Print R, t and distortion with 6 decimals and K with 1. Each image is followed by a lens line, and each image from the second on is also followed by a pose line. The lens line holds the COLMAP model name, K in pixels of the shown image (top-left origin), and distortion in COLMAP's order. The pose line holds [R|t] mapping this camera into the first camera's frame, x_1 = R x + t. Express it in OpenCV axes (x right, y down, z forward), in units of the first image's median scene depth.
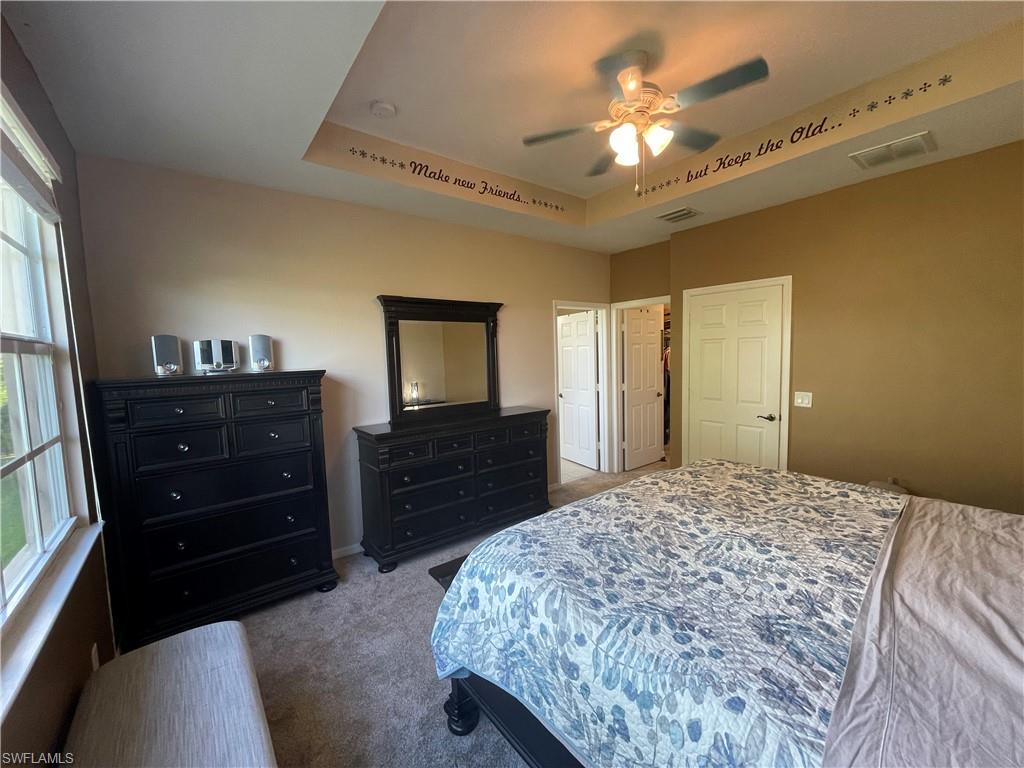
lens RADIAL K [[411.3, 0, 503.8], [0, 411.3, 388.3], [0, 0, 1]] dist [-0.001792, -0.001010]
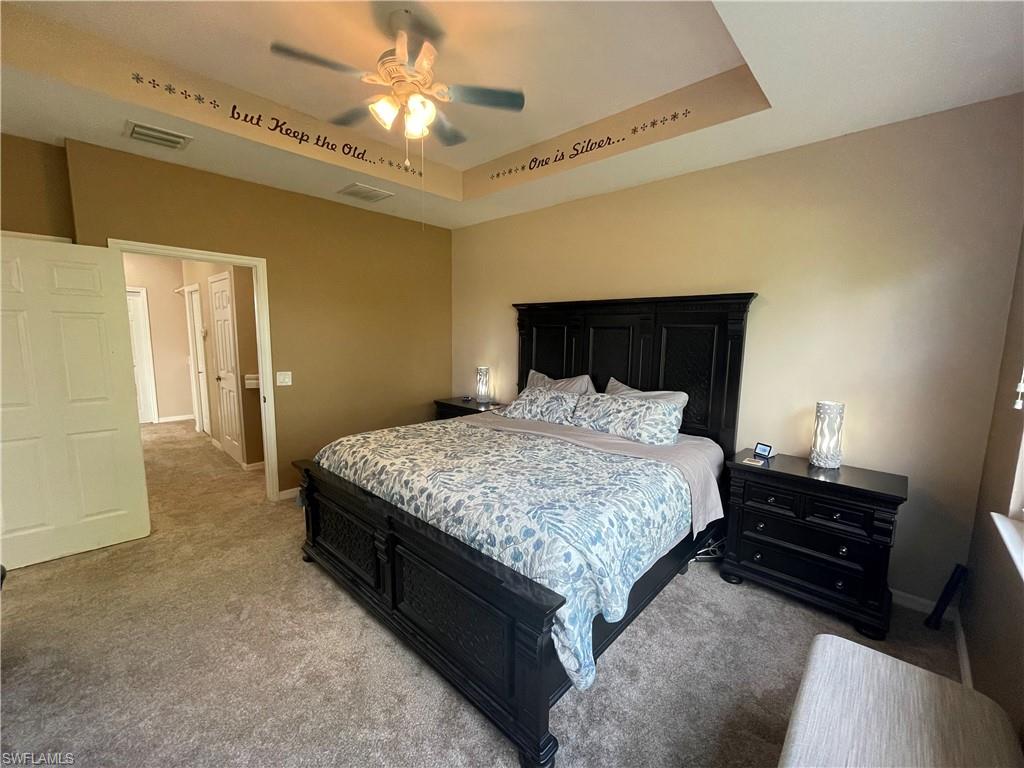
lens RADIAL K [[411.3, 0, 521.6], [0, 411.3, 384.4], [0, 0, 1]] dist [-0.001792, -0.001010]
pose [[-0.173780, -0.097713, 0.979925, -0.838427], [0.072135, 0.991129, 0.111622, -0.063160], [-0.982139, 0.090084, -0.165190, 1.084327]]
